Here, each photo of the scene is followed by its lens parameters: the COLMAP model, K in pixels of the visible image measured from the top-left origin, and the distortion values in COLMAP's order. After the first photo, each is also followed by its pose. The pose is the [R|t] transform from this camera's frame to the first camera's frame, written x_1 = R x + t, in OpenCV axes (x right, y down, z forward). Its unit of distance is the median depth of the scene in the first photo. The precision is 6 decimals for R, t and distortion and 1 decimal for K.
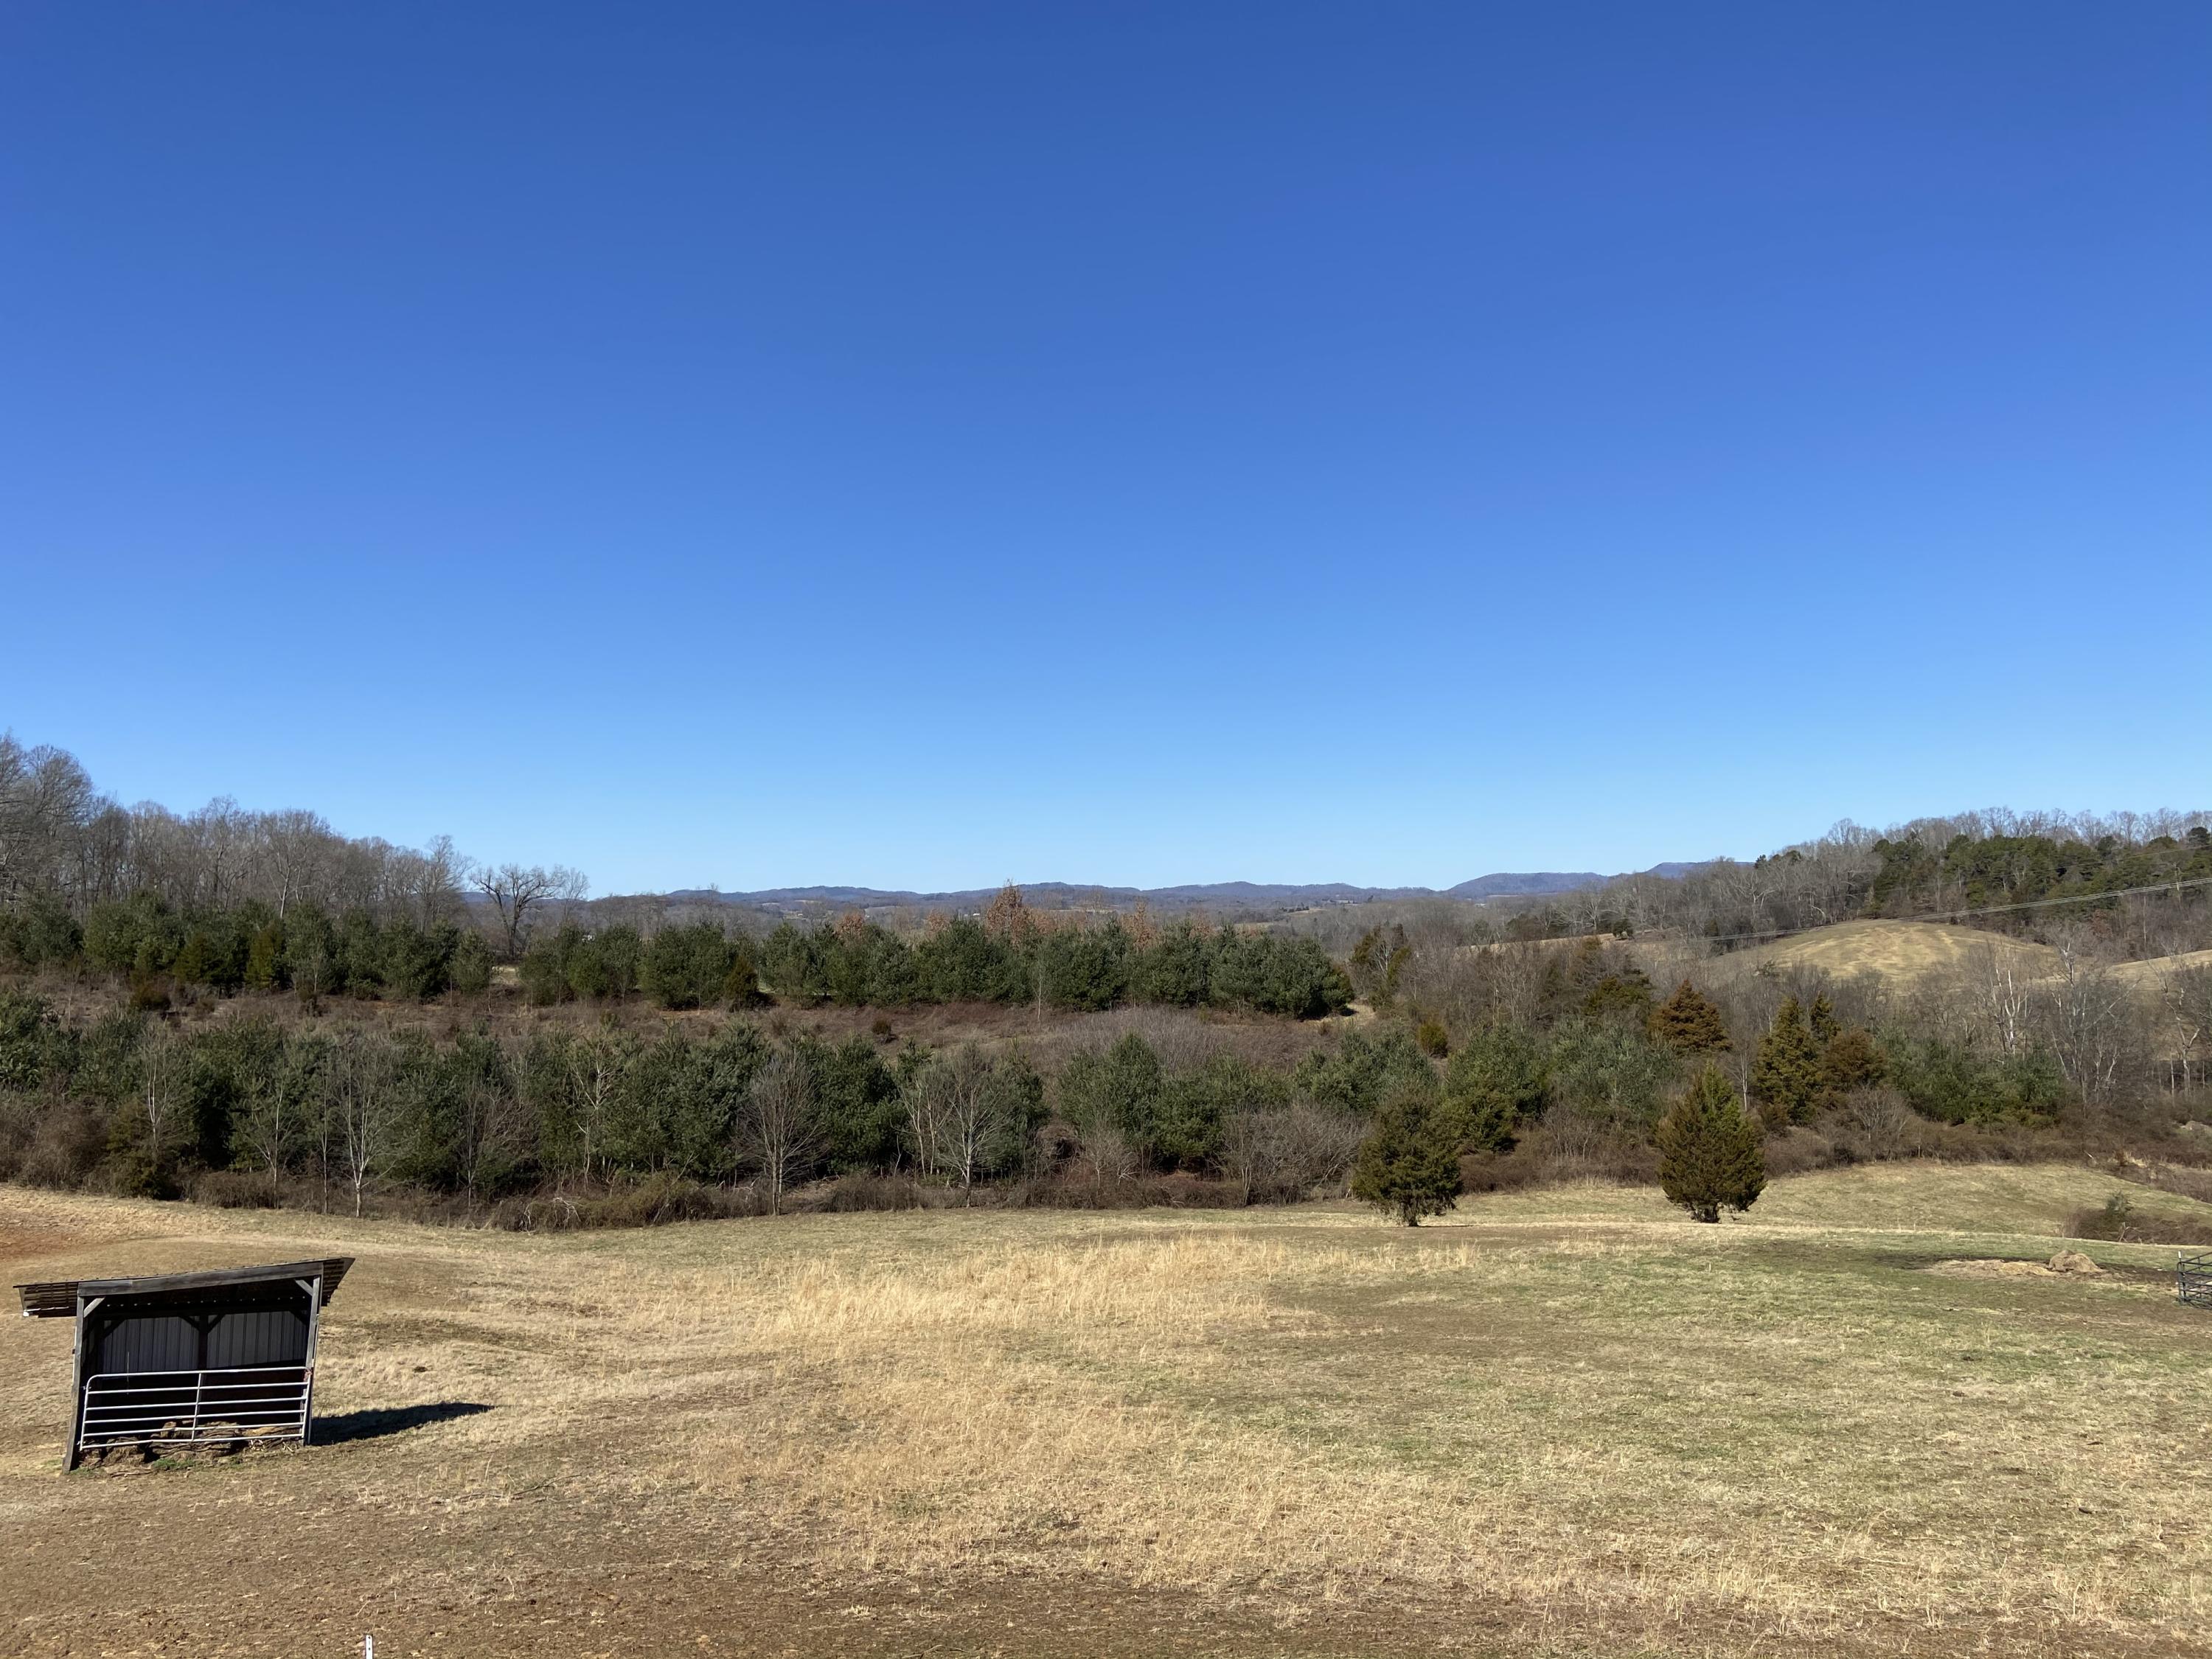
lens RADIAL K [[1643.0, 0, 1109.5], [0, 1643.0, 818.6], [0, 0, 1]] dist [0.119703, -0.155084]
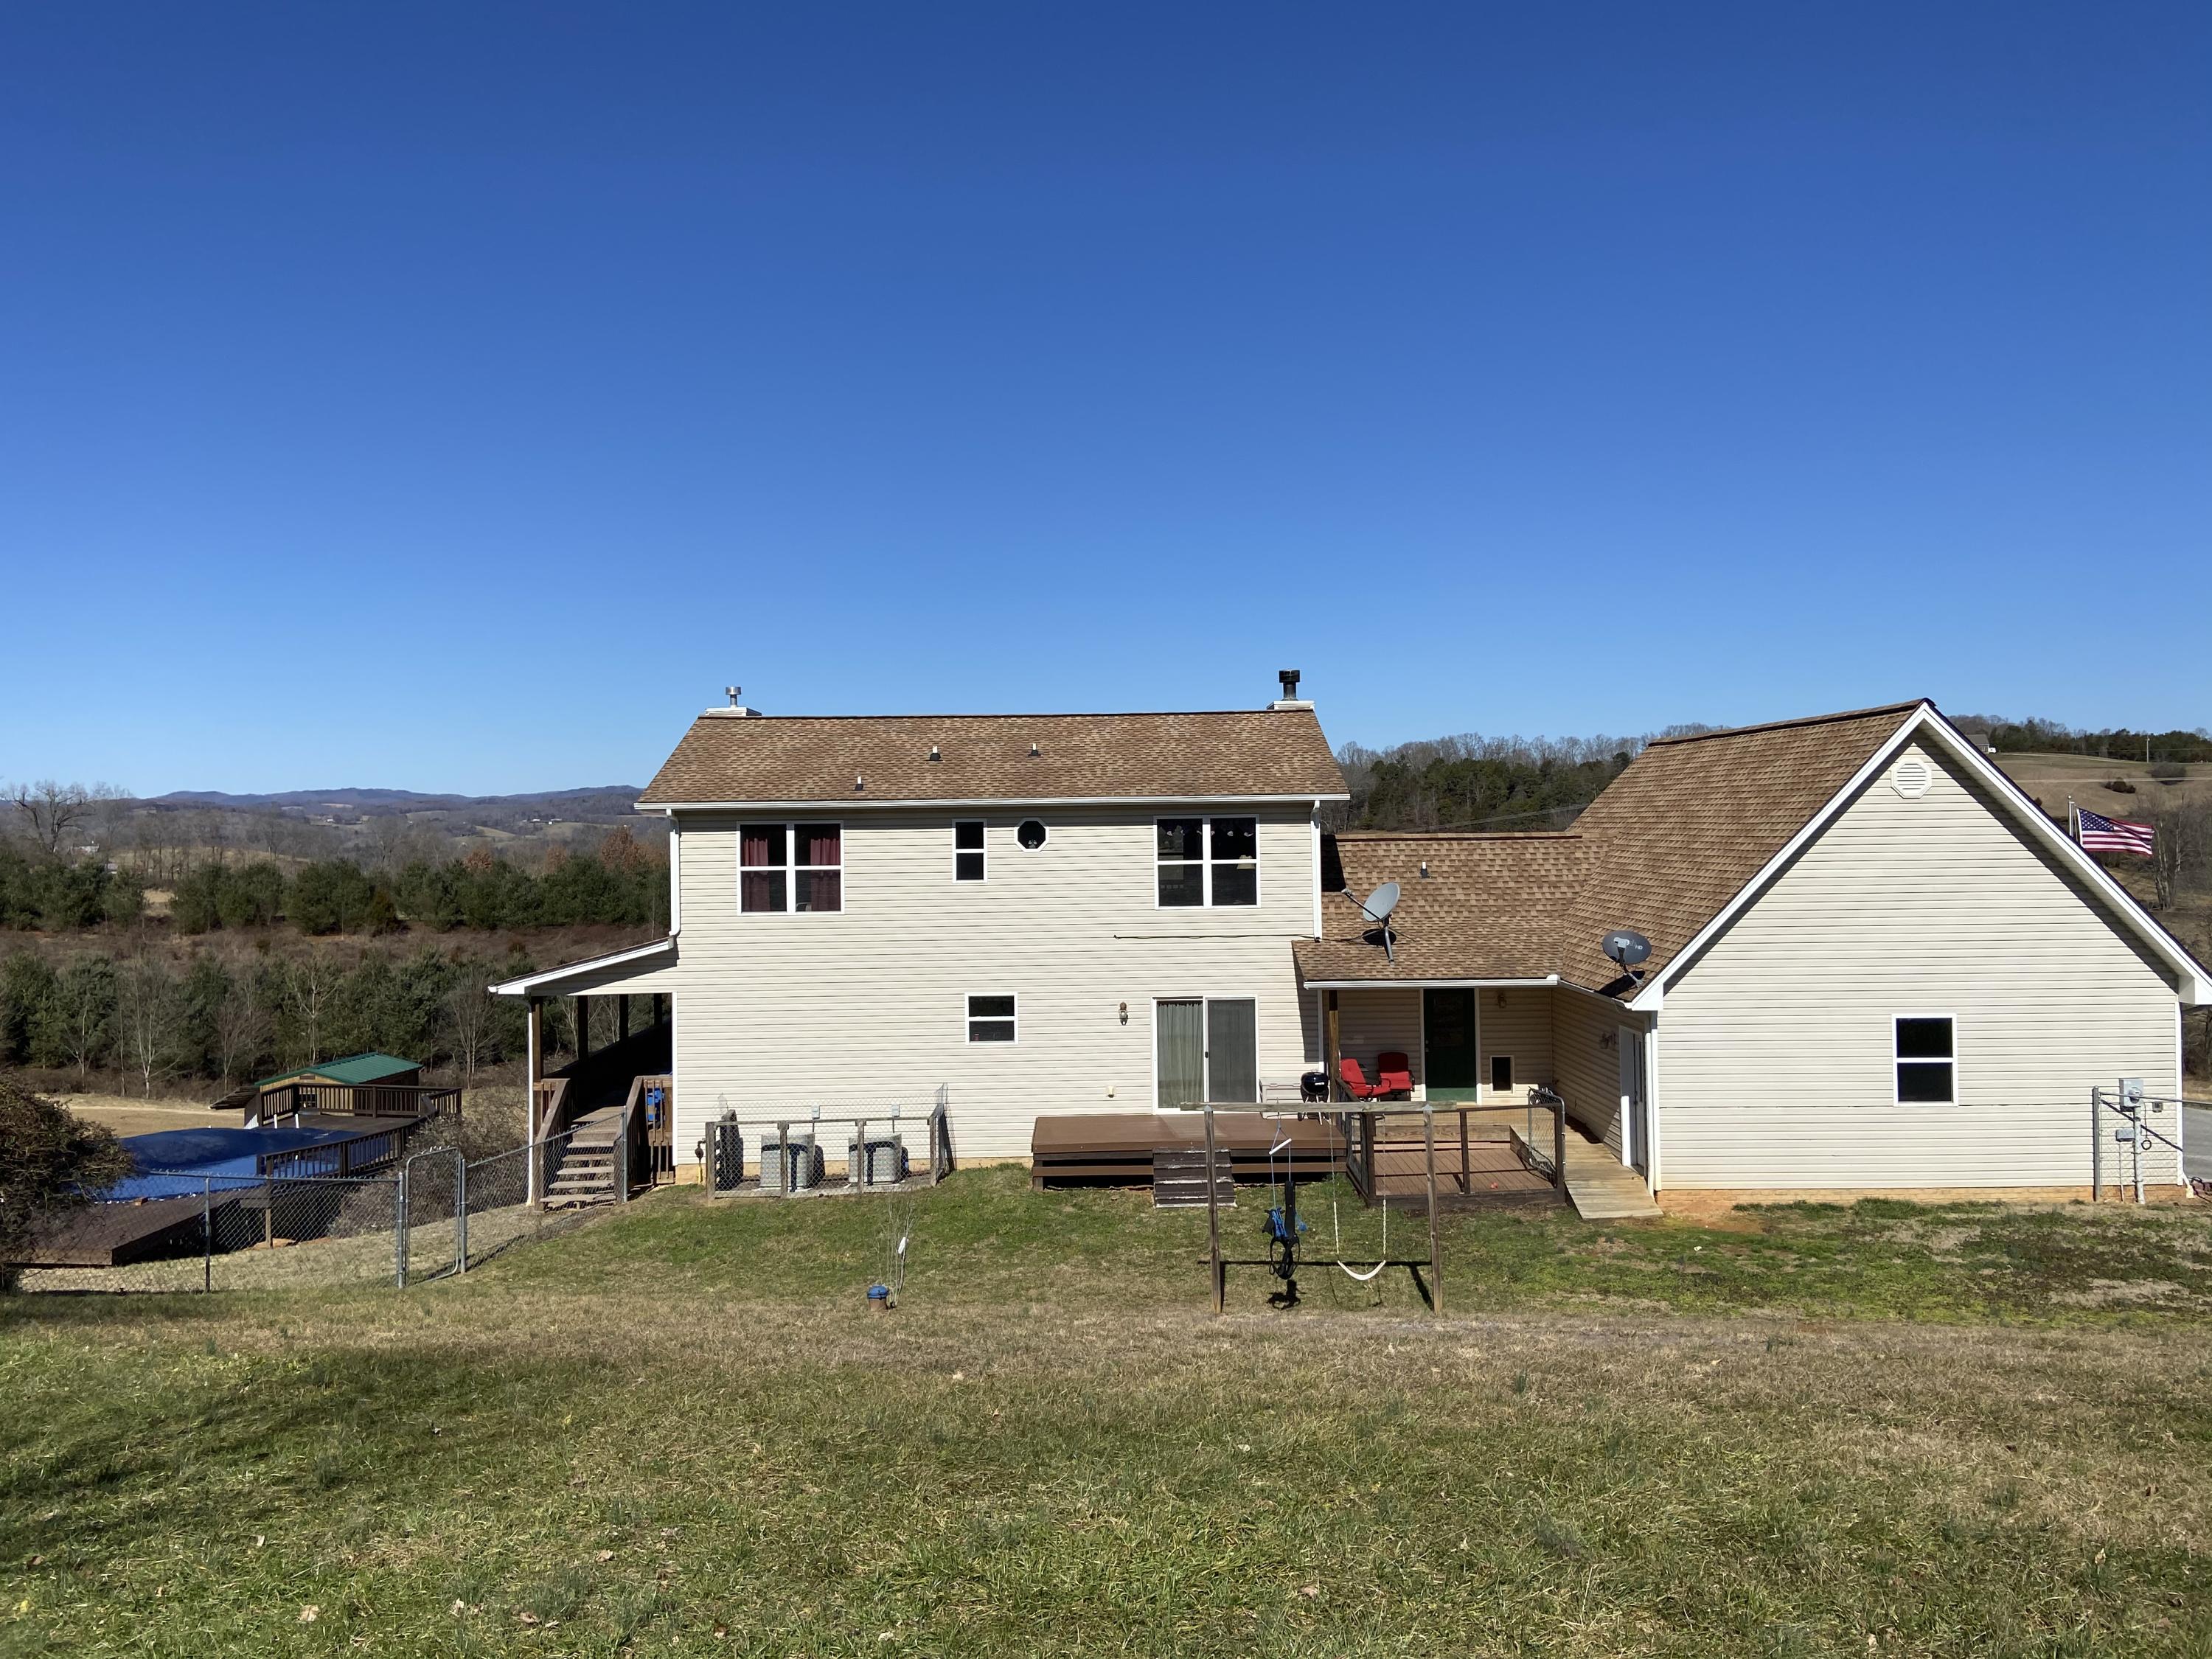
lens RADIAL K [[1643.0, 0, 1109.5], [0, 1643.0, 818.6], [0, 0, 1]] dist [0.119703, -0.155084]
pose [[0.968013, 0.000046, 0.250899, -0.022349], [-0.014650, 0.998304, 0.056337, -0.039253], [-0.250471, -0.058211, 0.966372, -0.257791]]
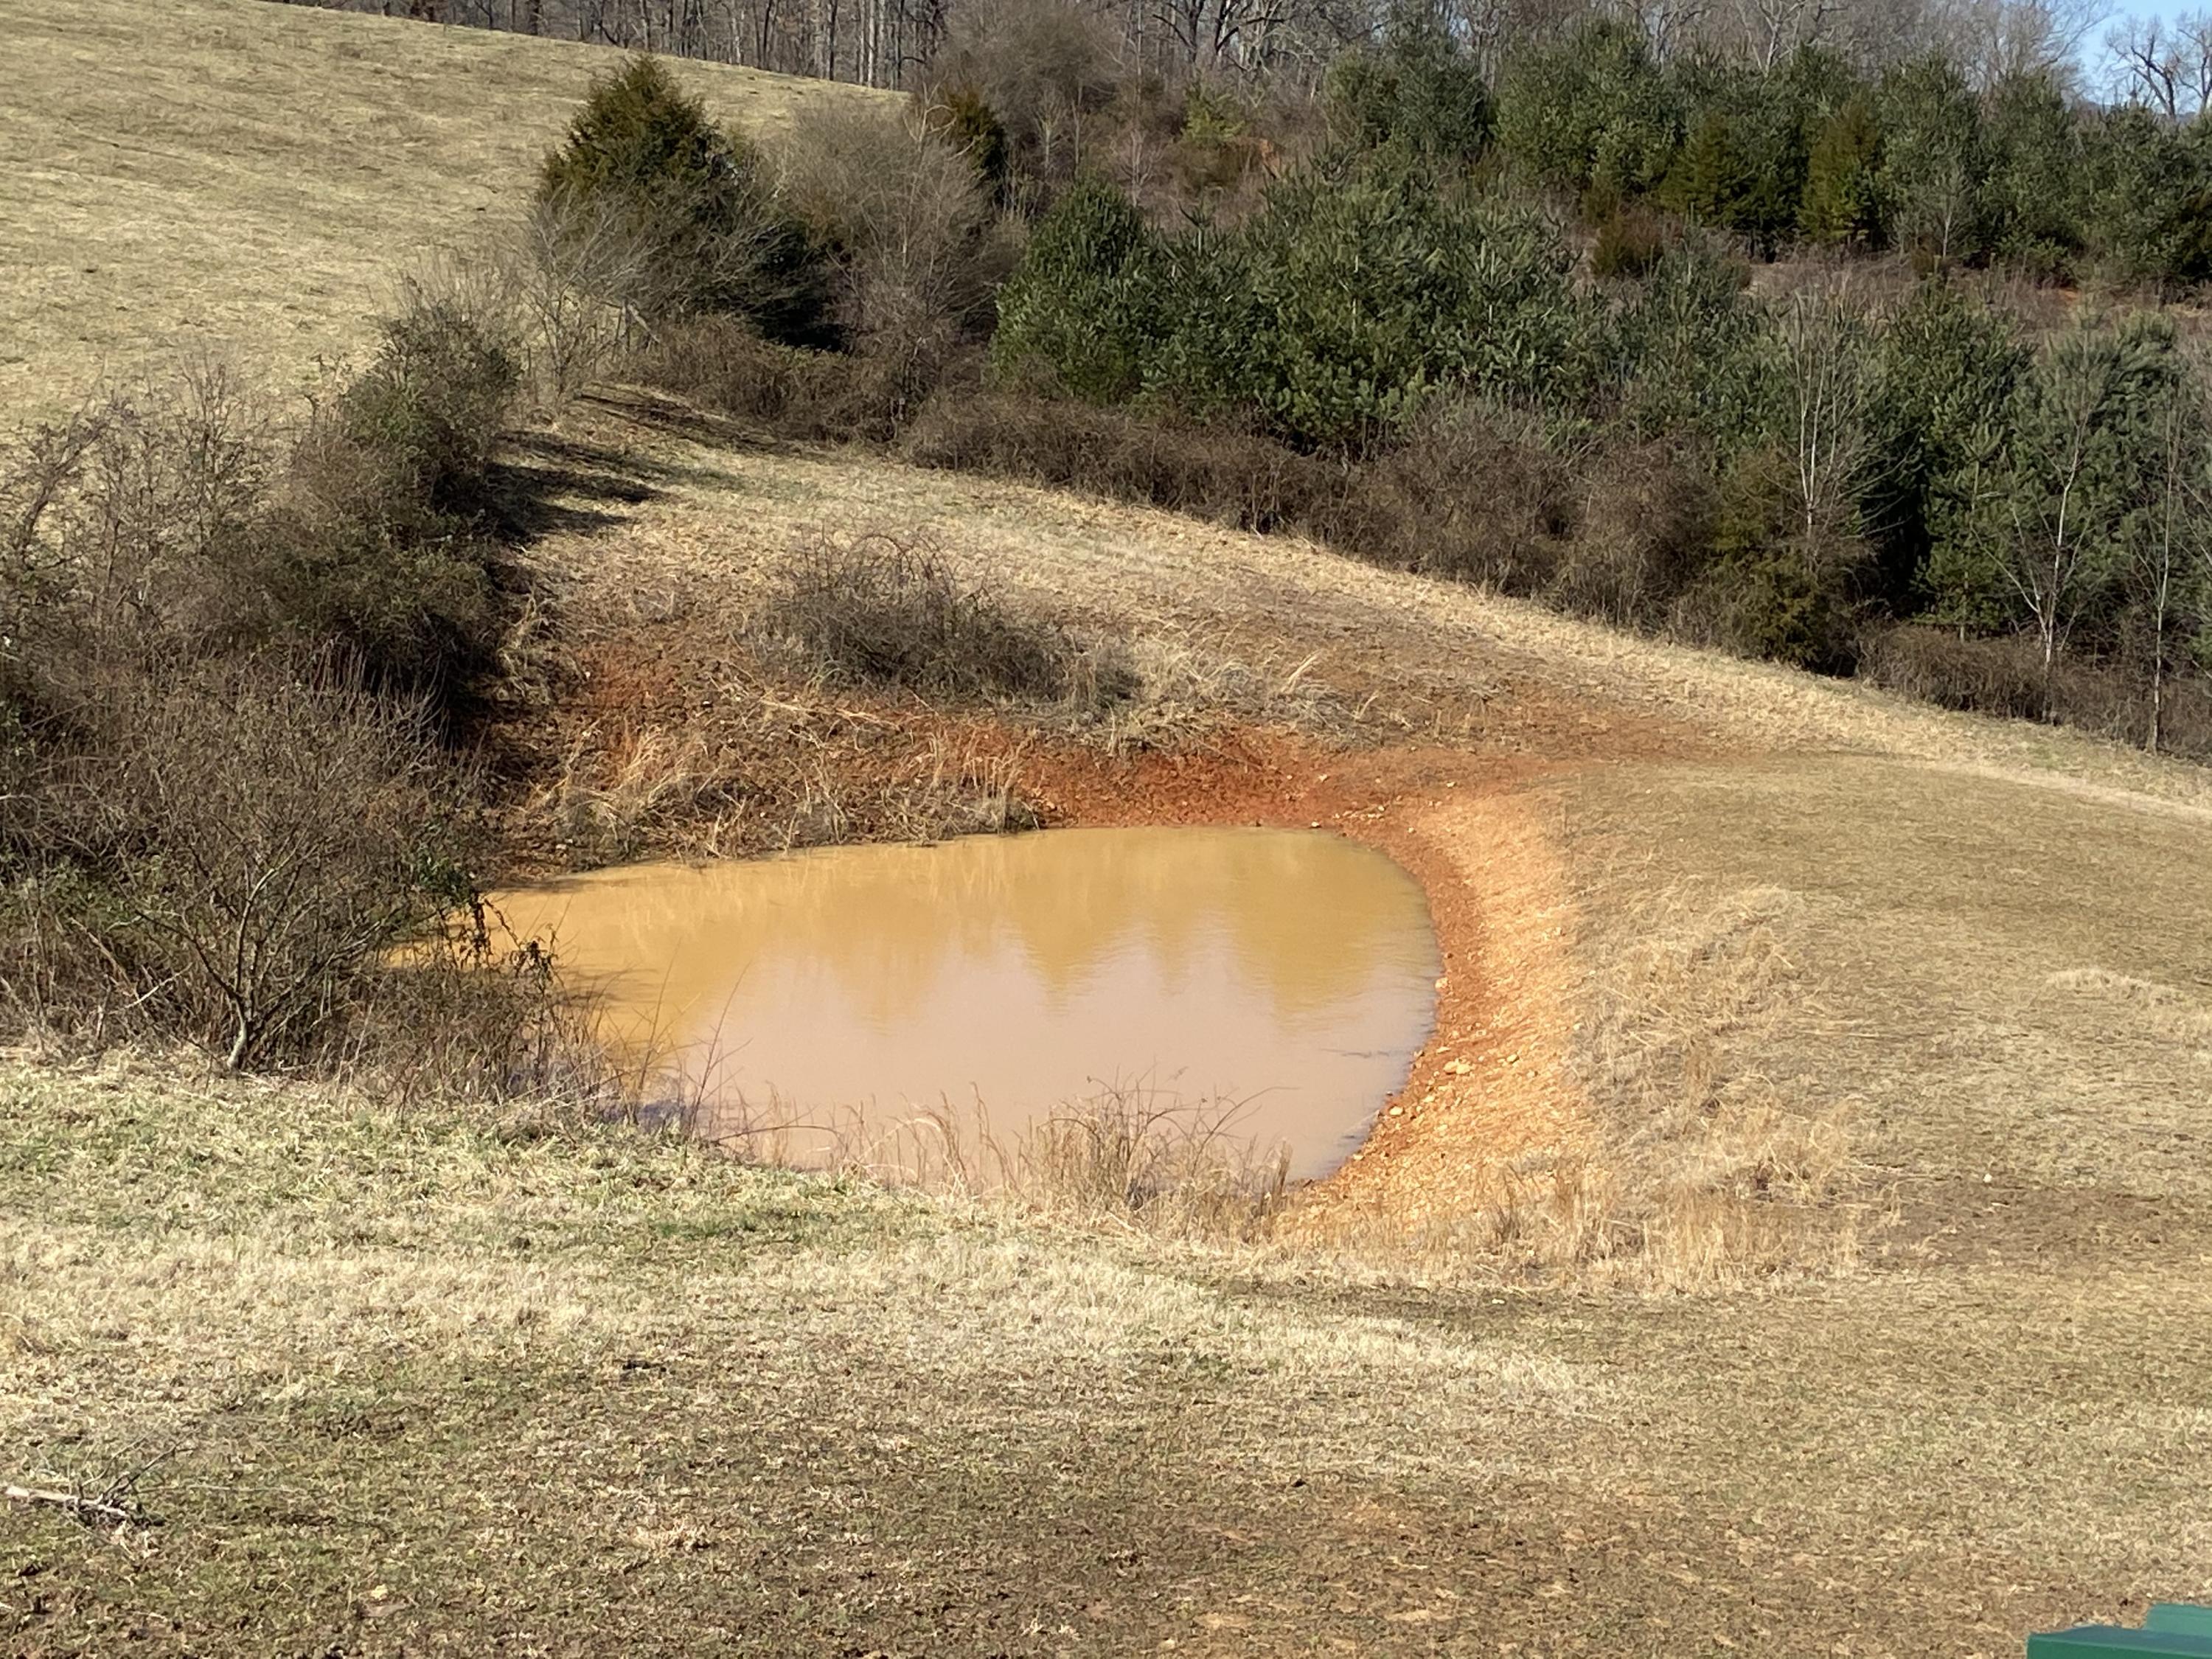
lens RADIAL K [[3718.7, 0, 1106.0], [0, 3718.7, 829.5], [0, 0, 1]] dist [0.122461, -0.202370]
pose [[0.826428, 0.139979, -0.545364, -0.086983], [-0.009491, 0.971929, 0.235084, 0.017249], [0.562962, -0.189104, 0.804558, 0.039669]]
